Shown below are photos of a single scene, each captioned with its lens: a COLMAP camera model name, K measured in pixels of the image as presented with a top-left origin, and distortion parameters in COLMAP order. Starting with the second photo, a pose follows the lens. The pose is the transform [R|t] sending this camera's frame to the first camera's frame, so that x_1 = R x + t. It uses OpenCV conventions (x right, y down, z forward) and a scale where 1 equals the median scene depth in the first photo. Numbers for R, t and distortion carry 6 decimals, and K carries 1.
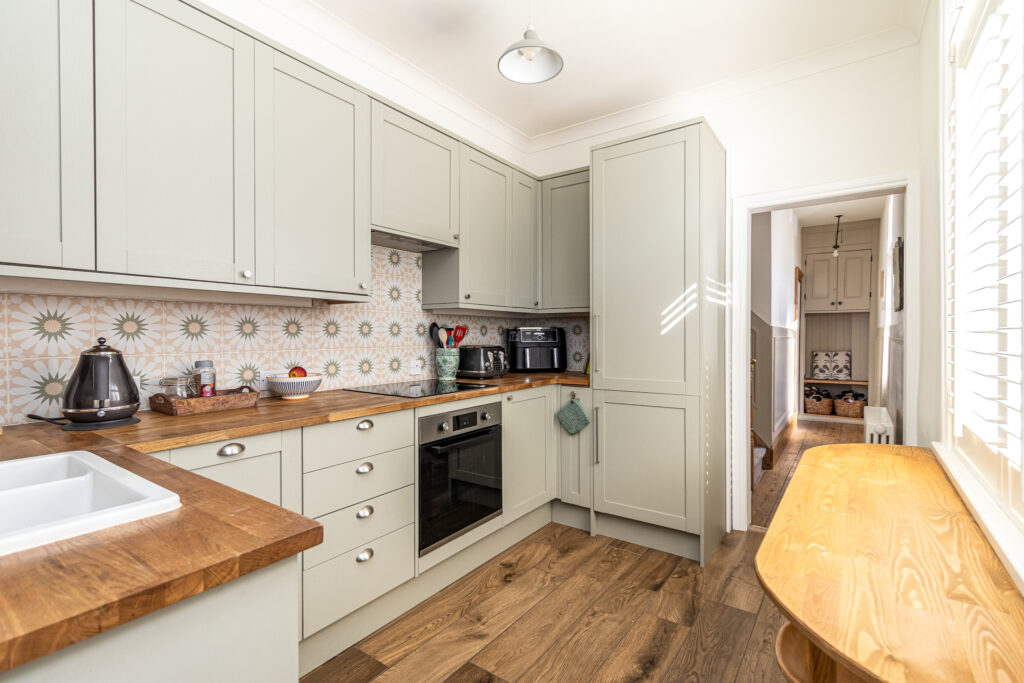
lens RADIAL K [[469.1, 0, 515.2], [0, 469.1, 343.1], [0, 0, 1]] dist [0.015210, -0.000039]
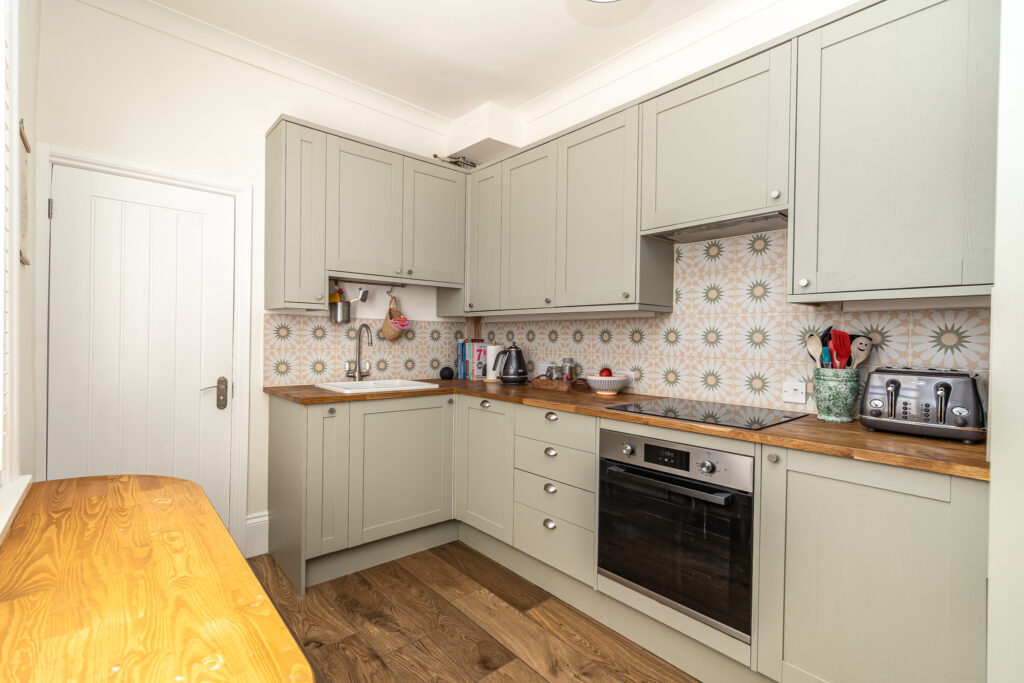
lens RADIAL K [[467.5, 0, 498.9], [0, 467.5, 344.1], [0, 0, 1]] dist [-0.010010, 0.000089]
pose [[-0.241090, 0.004924, -0.970490, 0.558992], [-0.034741, 0.999302, 0.013701, -0.013201], [0.969881, 0.037019, -0.240751, 0.739273]]
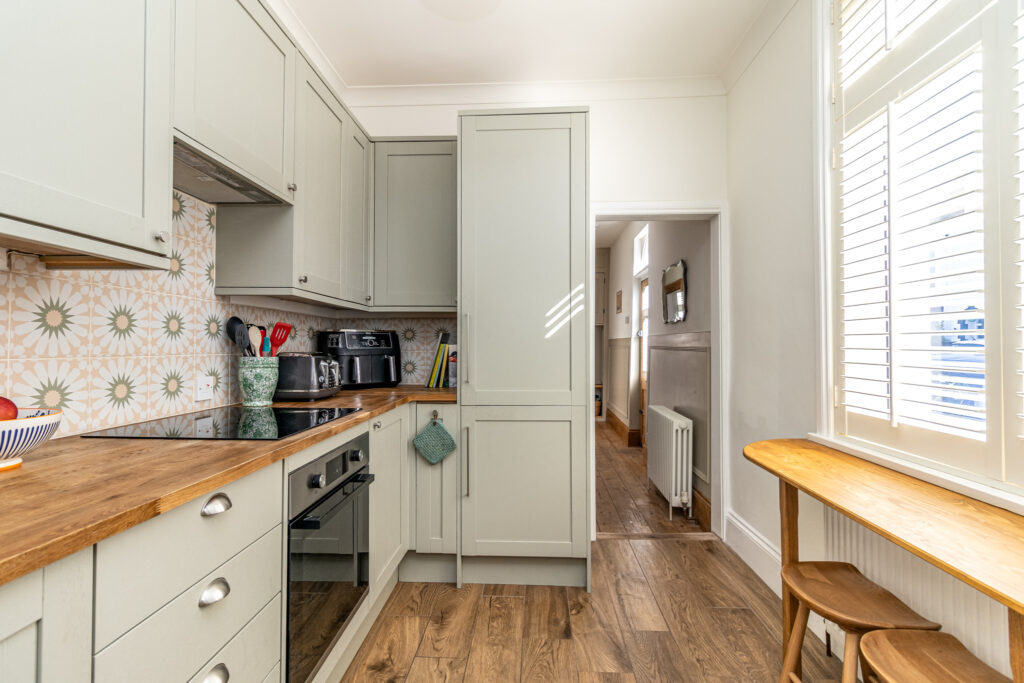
lens RADIAL K [[480.4, 0, 512.0], [0, 480.4, 341.5], [0, 0, 1]] dist [0.003792, 0.000078]
pose [[0.845391, 0.008329, 0.534084, -0.209721], [0.006033, 0.999666, -0.025140, 0.009049], [-0.534114, 0.024475, 0.845058, 0.251006]]
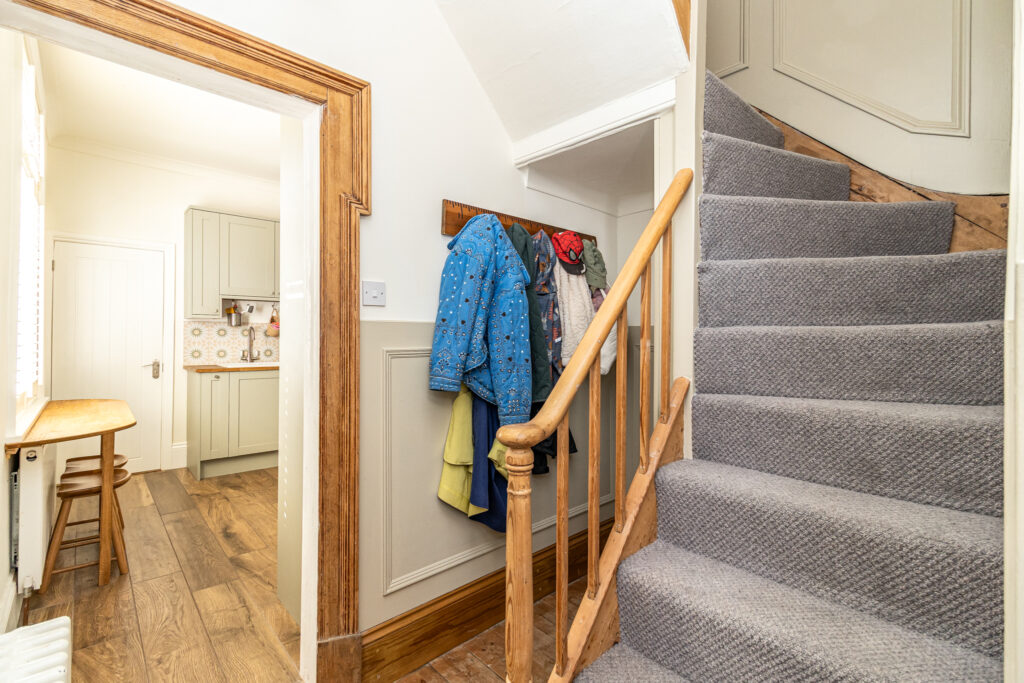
lens RADIAL K [[479.4, 0, 510.1], [0, 479.4, 337.6], [0, 0, 1]] dist [-0.001999, -0.000505]
pose [[-0.223120, -0.003286, -0.974785, 1.051471], [-0.024070, 0.999708, 0.002140, -0.019580], [0.974494, 0.023941, -0.223134, 1.439528]]
